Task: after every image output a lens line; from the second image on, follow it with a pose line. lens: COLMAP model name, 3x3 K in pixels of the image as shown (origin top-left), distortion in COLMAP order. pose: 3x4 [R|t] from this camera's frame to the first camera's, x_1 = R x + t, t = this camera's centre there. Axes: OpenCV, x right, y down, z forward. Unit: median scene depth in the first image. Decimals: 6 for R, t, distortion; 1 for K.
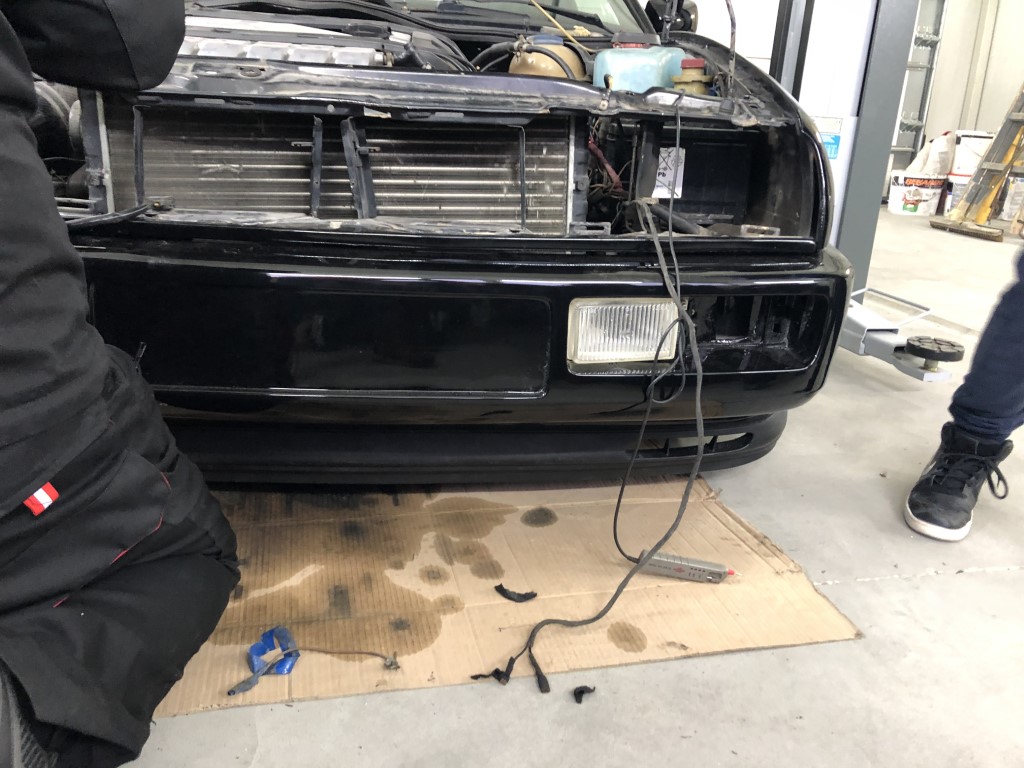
lens RADIAL K [[822.0, 0, 511.7], [0, 822.0, 396.1], [0, 0, 1]] dist [-0.013951, -0.005113]
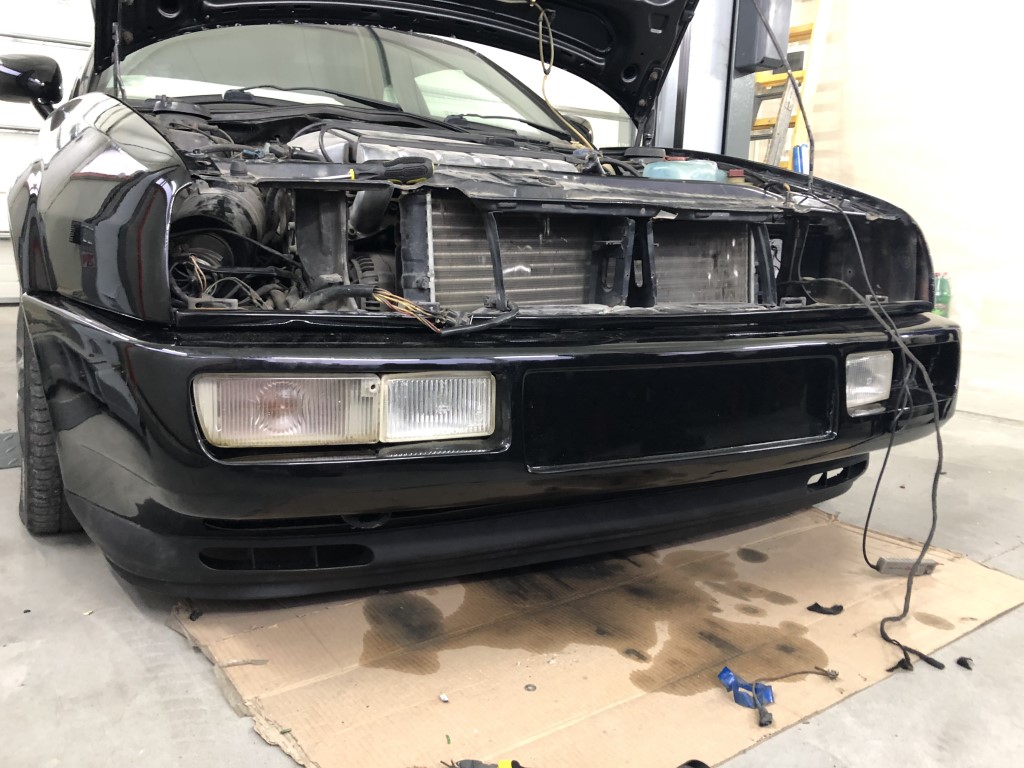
lens RADIAL K [[851.3, 0, 511.8], [0, 851.3, 387.4], [0, 0, 1]] dist [0.002982, -0.000858]
pose [[0.921497, -0.096271, 0.376265, -0.849657], [0.141622, 0.985379, -0.094722, -0.019754], [-0.361644, 0.140574, 0.921657, -0.000054]]
